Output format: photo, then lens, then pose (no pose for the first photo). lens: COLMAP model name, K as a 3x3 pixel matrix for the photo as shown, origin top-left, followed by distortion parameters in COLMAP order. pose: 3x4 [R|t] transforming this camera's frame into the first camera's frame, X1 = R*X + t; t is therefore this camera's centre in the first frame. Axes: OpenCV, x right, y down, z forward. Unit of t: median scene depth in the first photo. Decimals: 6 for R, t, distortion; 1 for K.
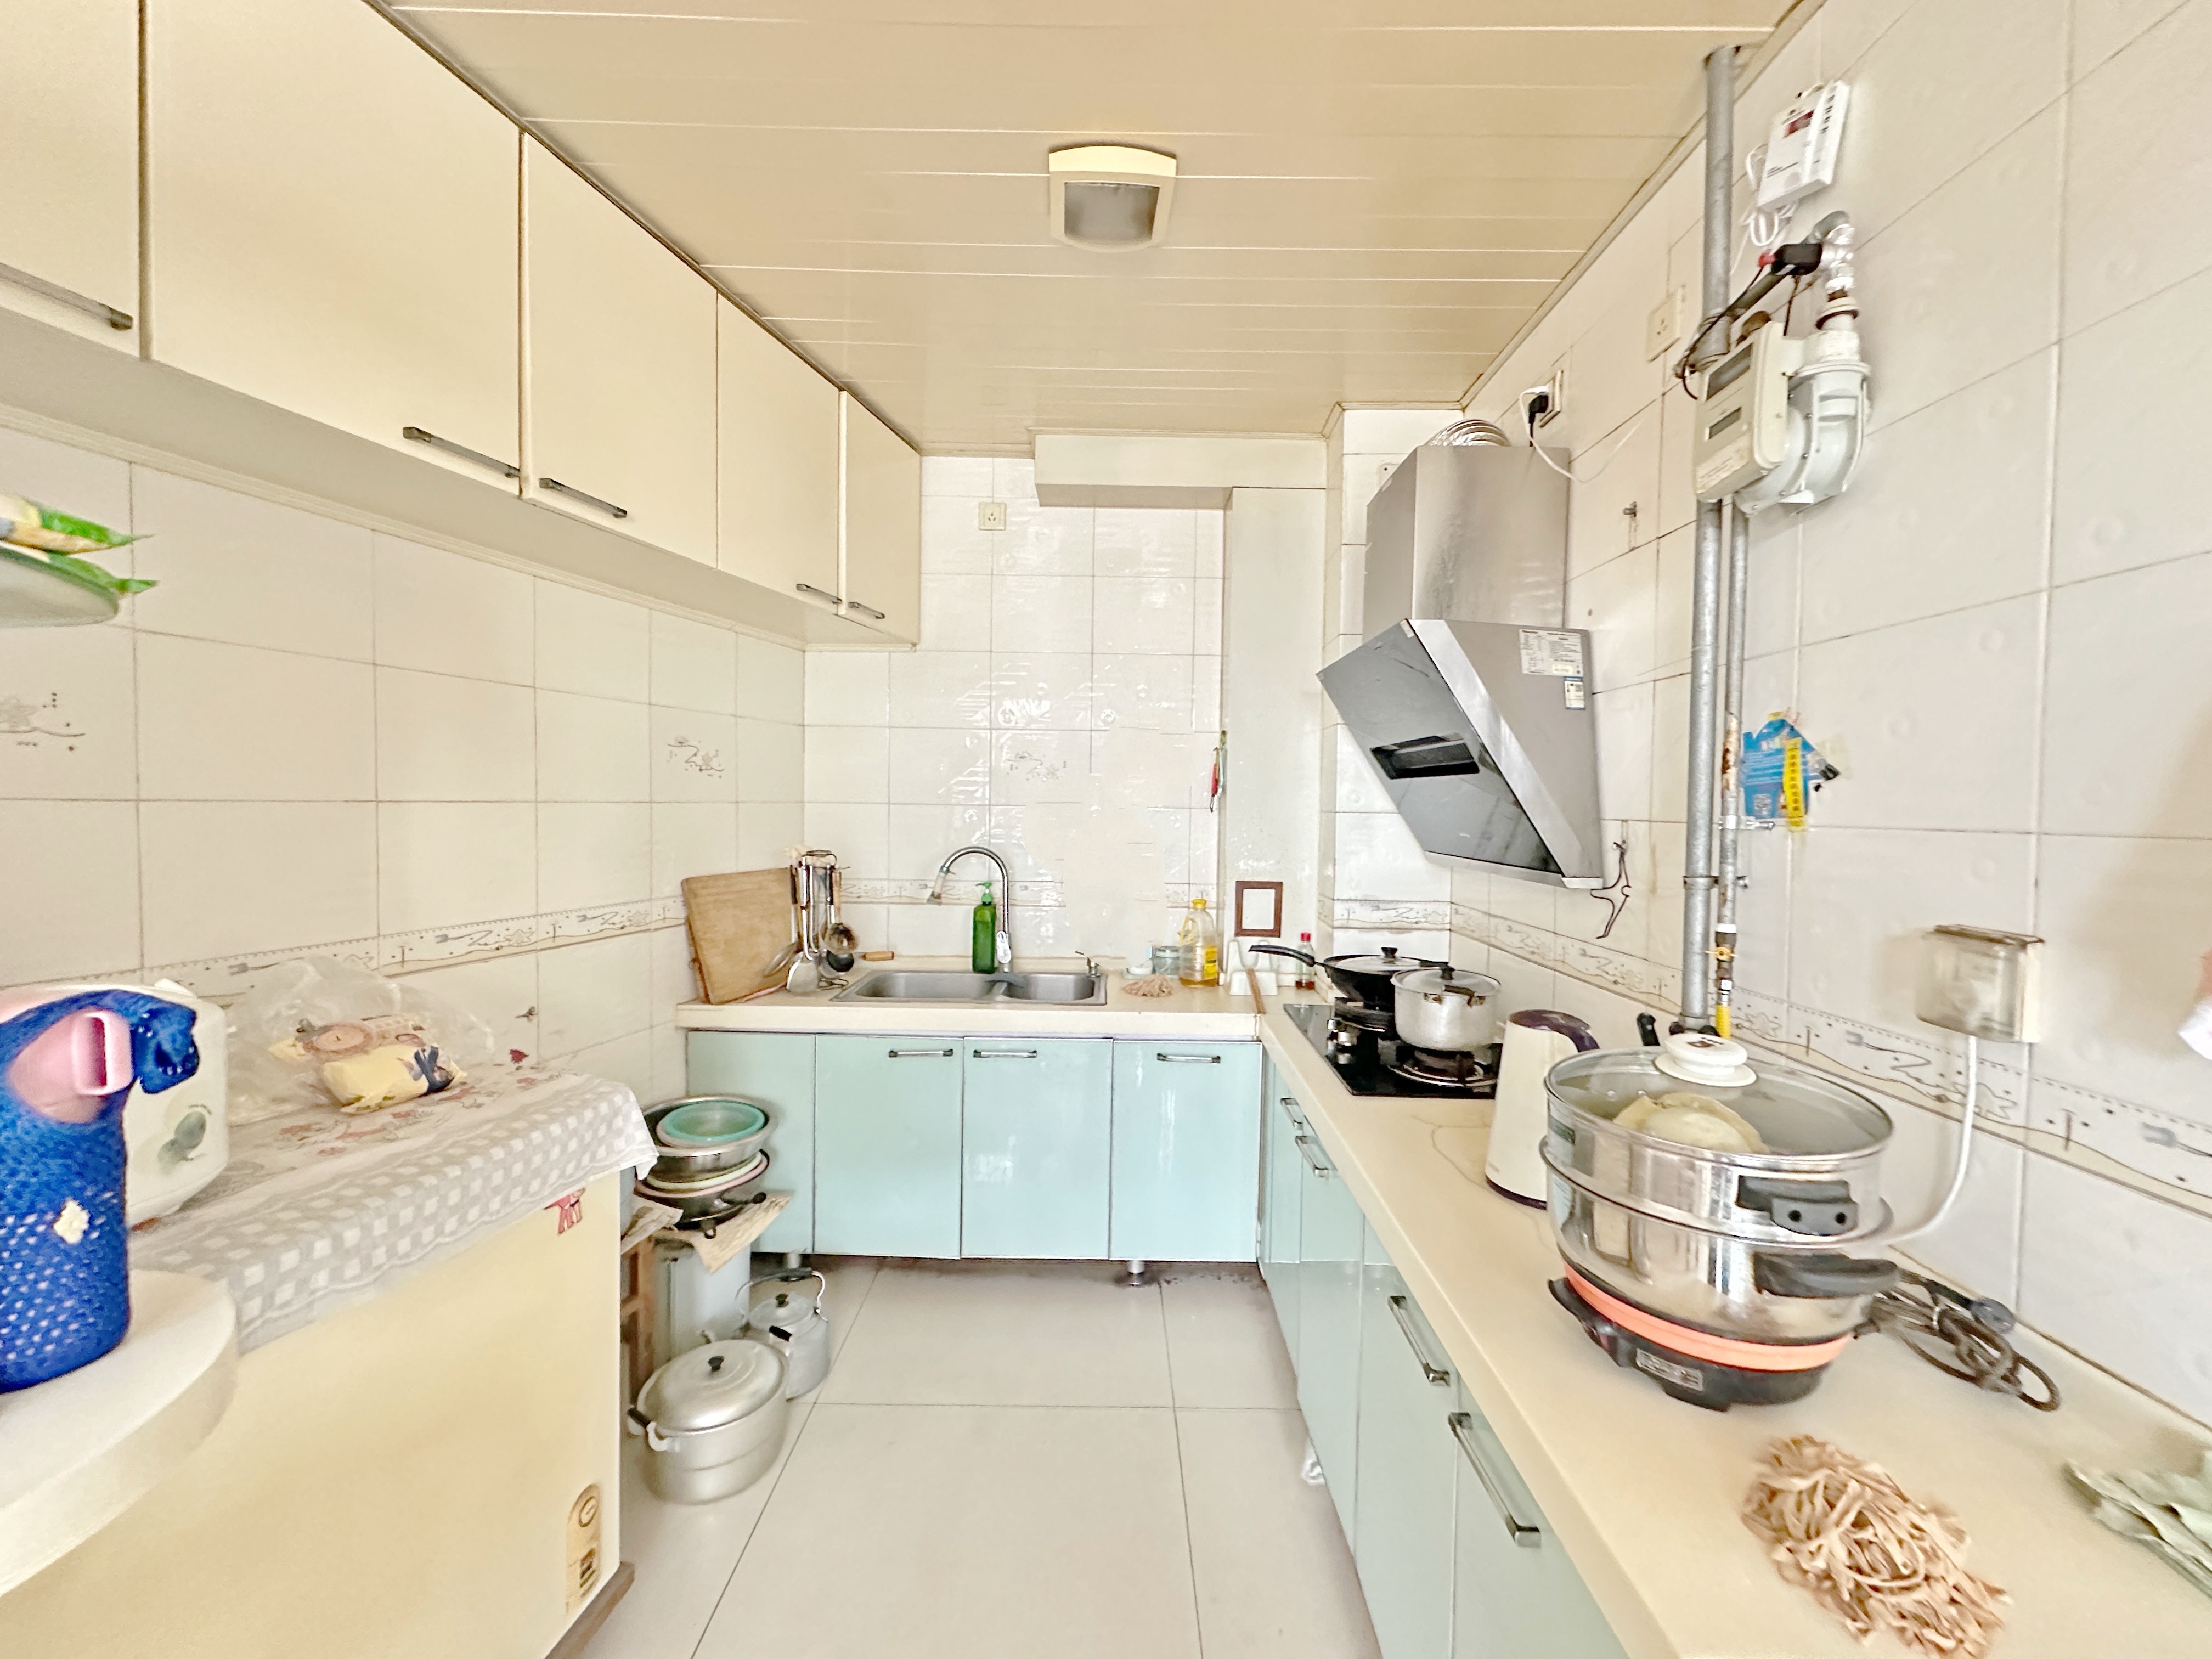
lens RADIAL K [[911.1, 0, 1106.0], [0, 911.1, 829.5], [0, 0, 1]] dist [0.001149, 0.000017]
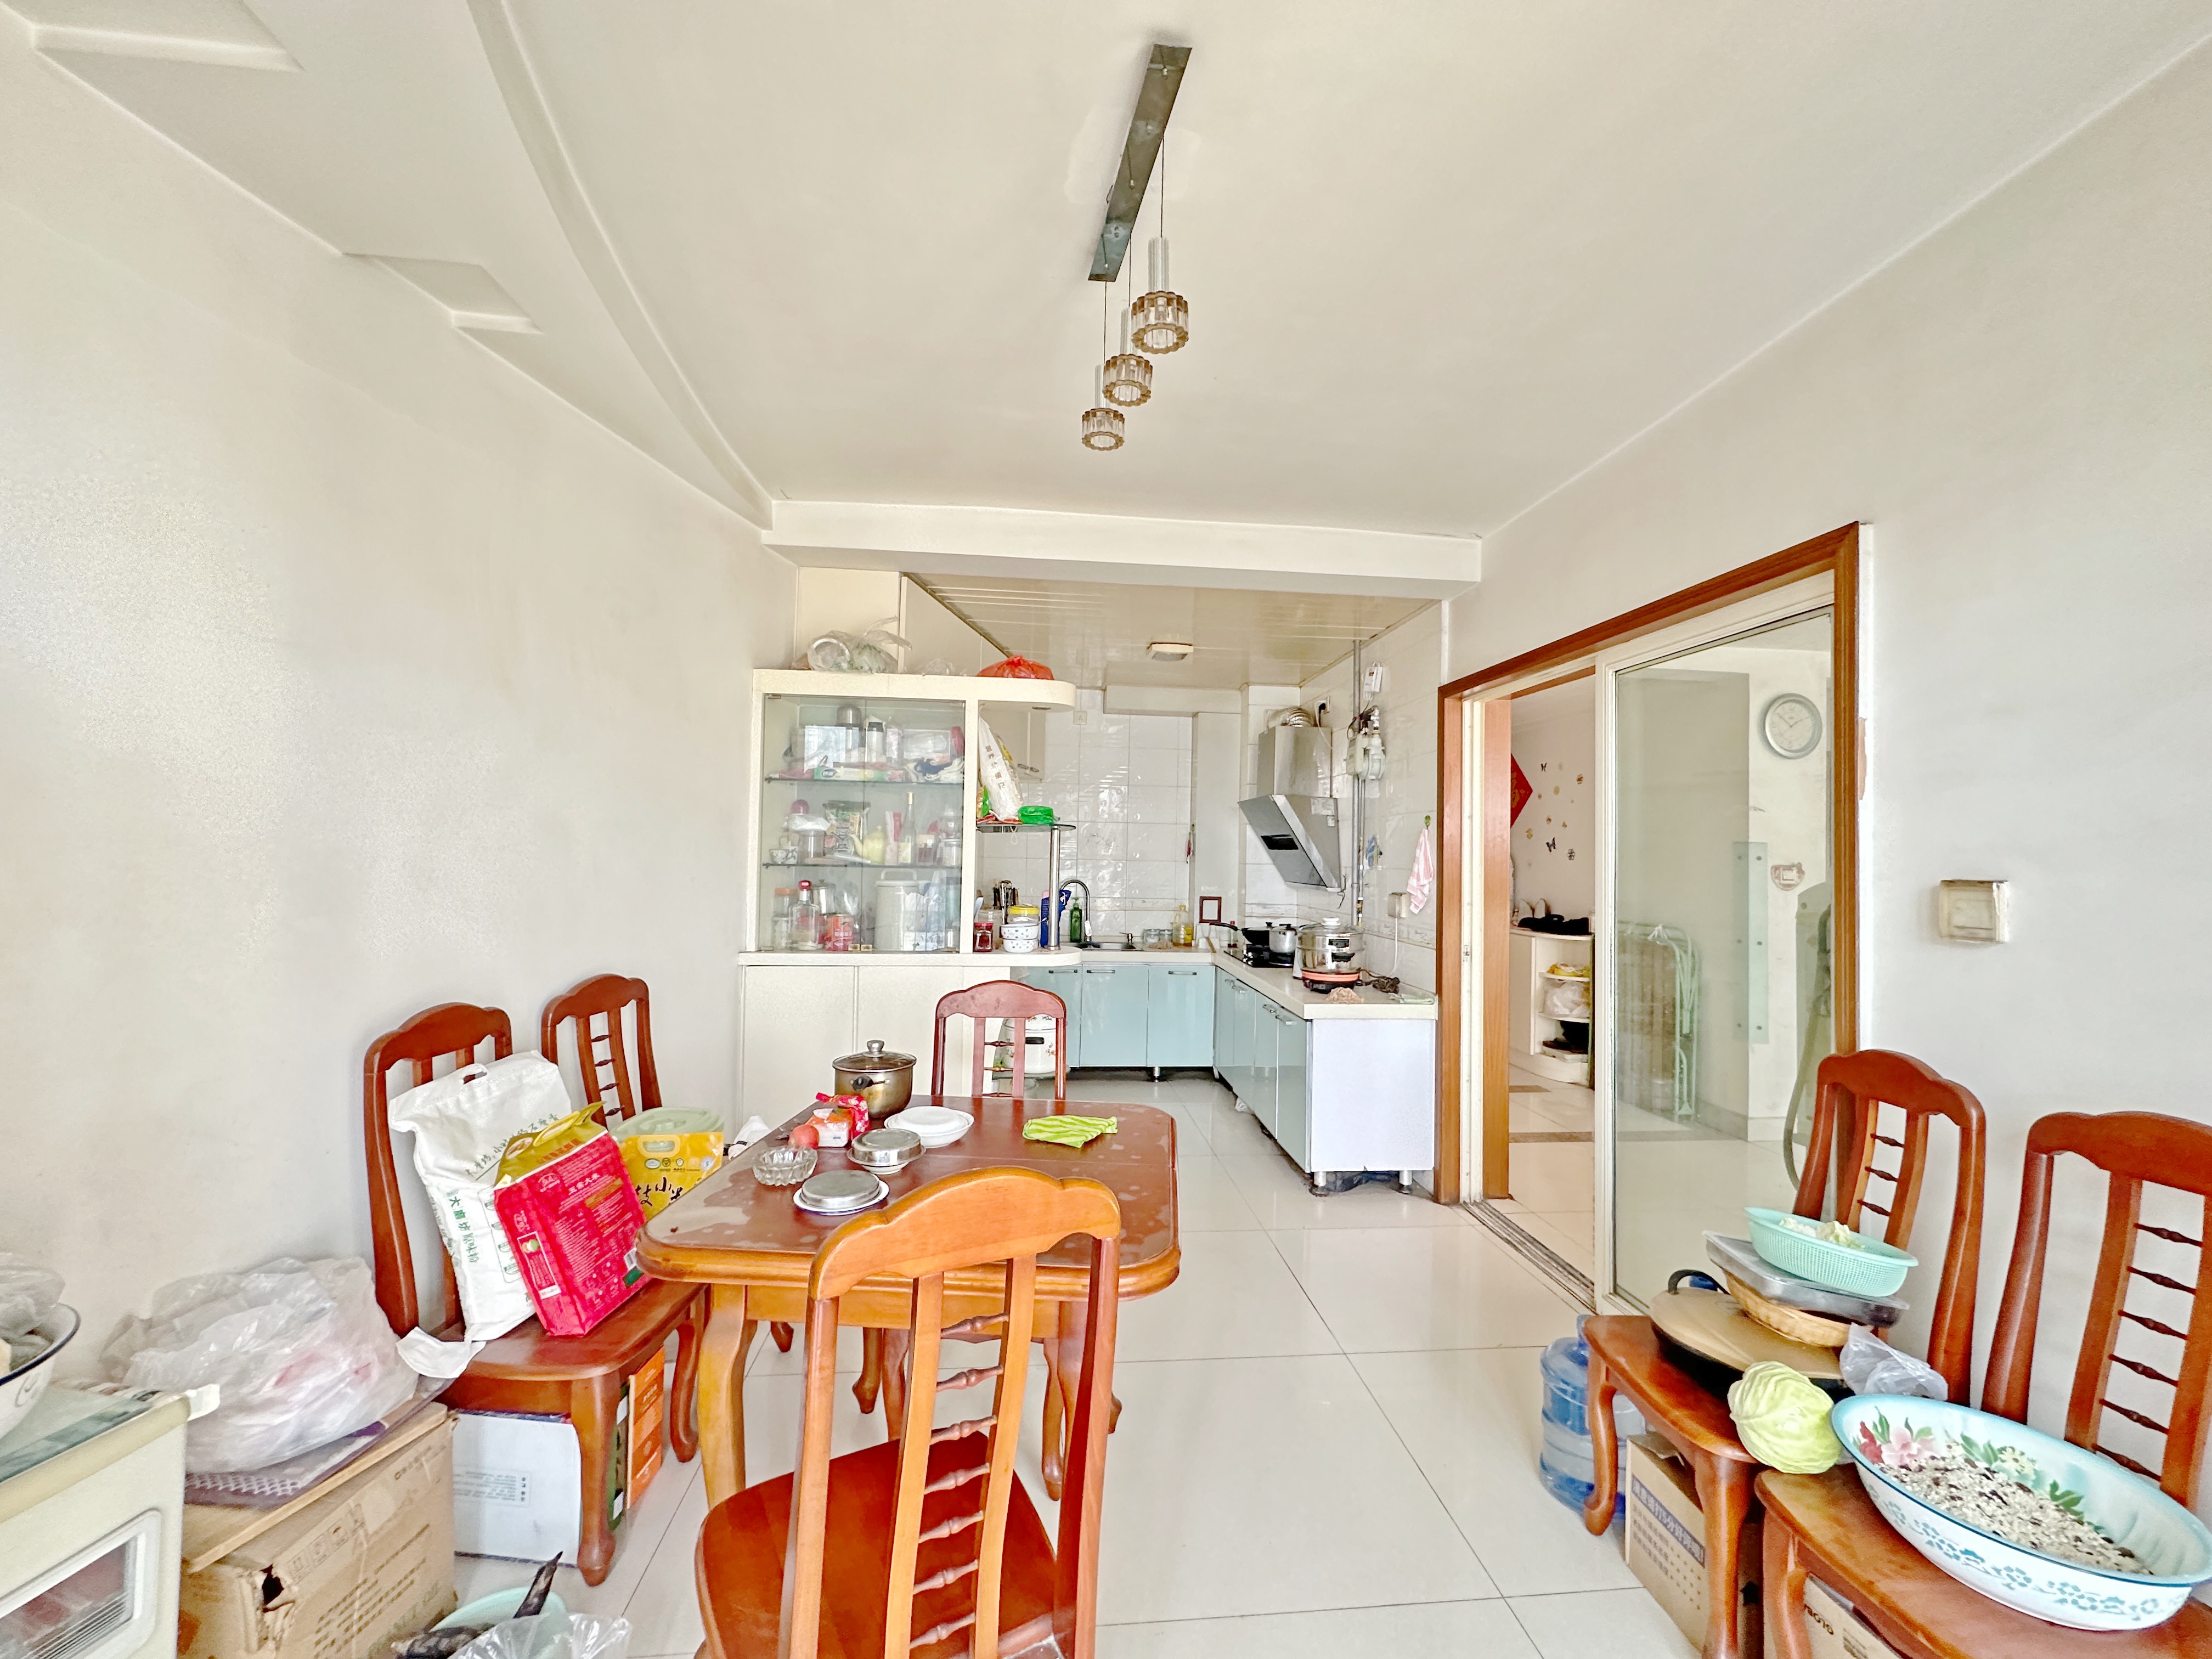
lens RADIAL K [[900.7, 0, 1106.0], [0, 900.7, 829.5], [0, 0, 1]] dist [0.004368, 0.000280]
pose [[0.995634, 0.010464, 0.092758, -0.299778], [-0.004916, 0.998196, -0.059833, 0.030430], [-0.093217, 0.059116, 0.993889, -1.185805]]
